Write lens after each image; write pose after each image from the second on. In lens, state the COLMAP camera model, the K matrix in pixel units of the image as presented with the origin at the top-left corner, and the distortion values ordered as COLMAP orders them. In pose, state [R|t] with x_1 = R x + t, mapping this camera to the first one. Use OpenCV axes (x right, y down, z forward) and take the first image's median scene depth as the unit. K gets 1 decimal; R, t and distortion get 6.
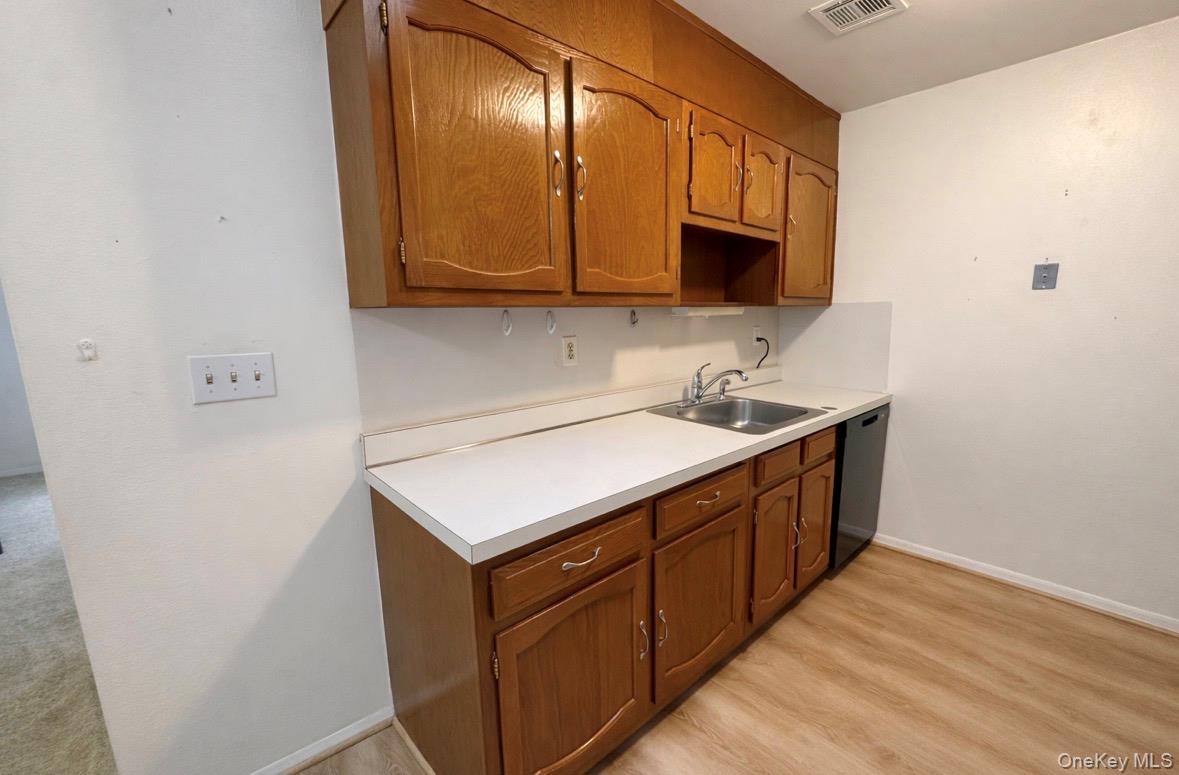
lens RADIAL K [[471.0, 0, 573.9], [0, 471.0, 390.7], [0, 0, 1]] dist [-0.001128, -0.000105]
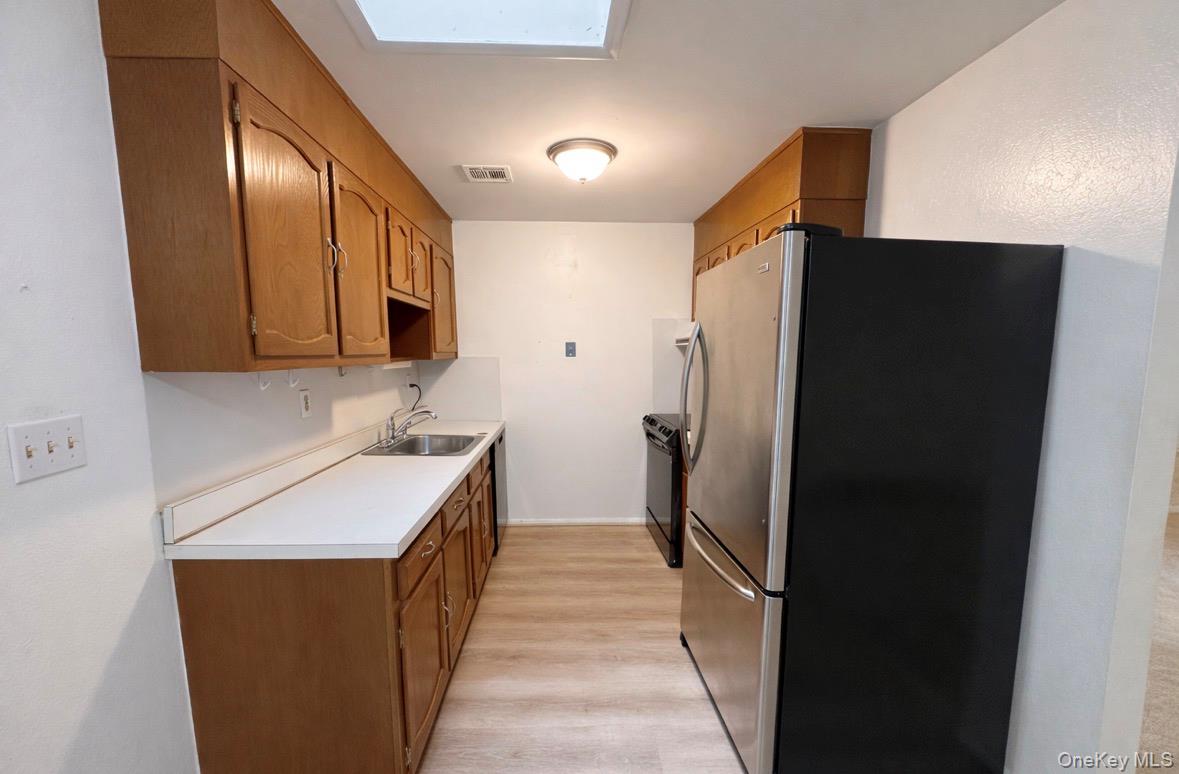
lens RADIAL K [[526.1, 0, 571.3], [0, 526.1, 398.1], [0, 0, 1]] dist [-0.000104, 0.000077]
pose [[0.639464, -0.054608, 0.766879, -0.491420], [0.124199, 0.991710, -0.032945, 0.016186], [-0.758723, 0.116313, 0.640945, -0.201514]]
